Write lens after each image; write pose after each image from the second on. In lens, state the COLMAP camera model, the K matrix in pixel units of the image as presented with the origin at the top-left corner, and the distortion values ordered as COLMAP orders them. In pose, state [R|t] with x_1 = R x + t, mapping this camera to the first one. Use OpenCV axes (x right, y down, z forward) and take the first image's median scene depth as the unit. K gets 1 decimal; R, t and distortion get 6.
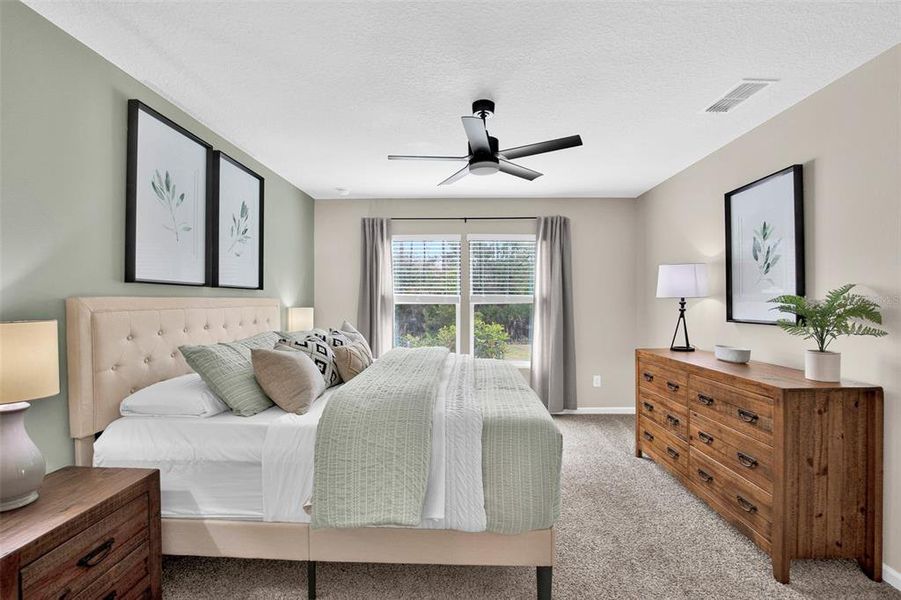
lens RADIAL K [[415.6, 0, 452.3], [0, 415.6, 298.0], [0, 0, 1]] dist [-0.028653, 0.000031]
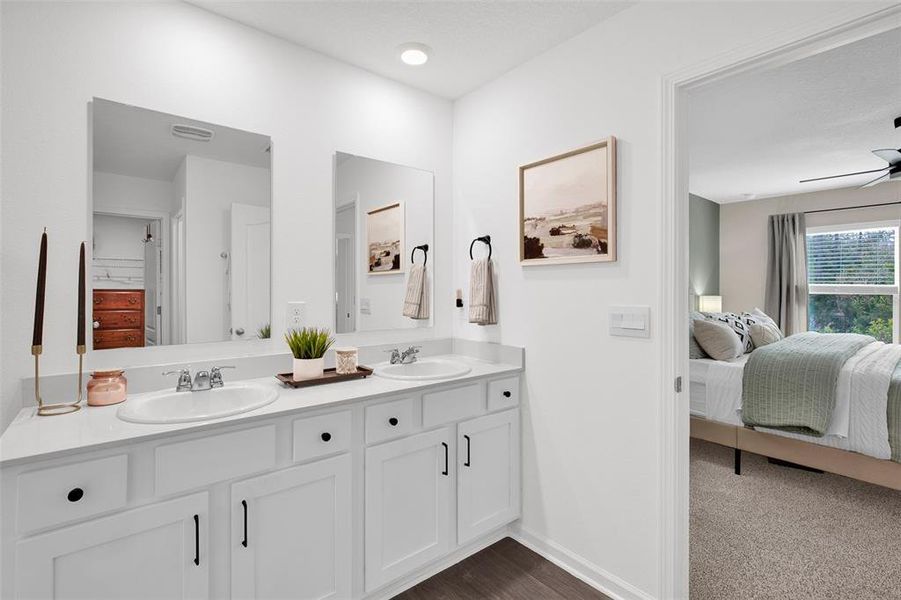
lens RADIAL K [[417.8, 0, 447.2], [0, 417.8, 291.9], [0, 0, 1]] dist [-0.010597, 0.000249]
pose [[0.653792, 0.006164, -0.756650, 0.100136], [0.001242, 0.999957, 0.009219, -0.001759], [0.756674, -0.006968, 0.653756, -0.655134]]
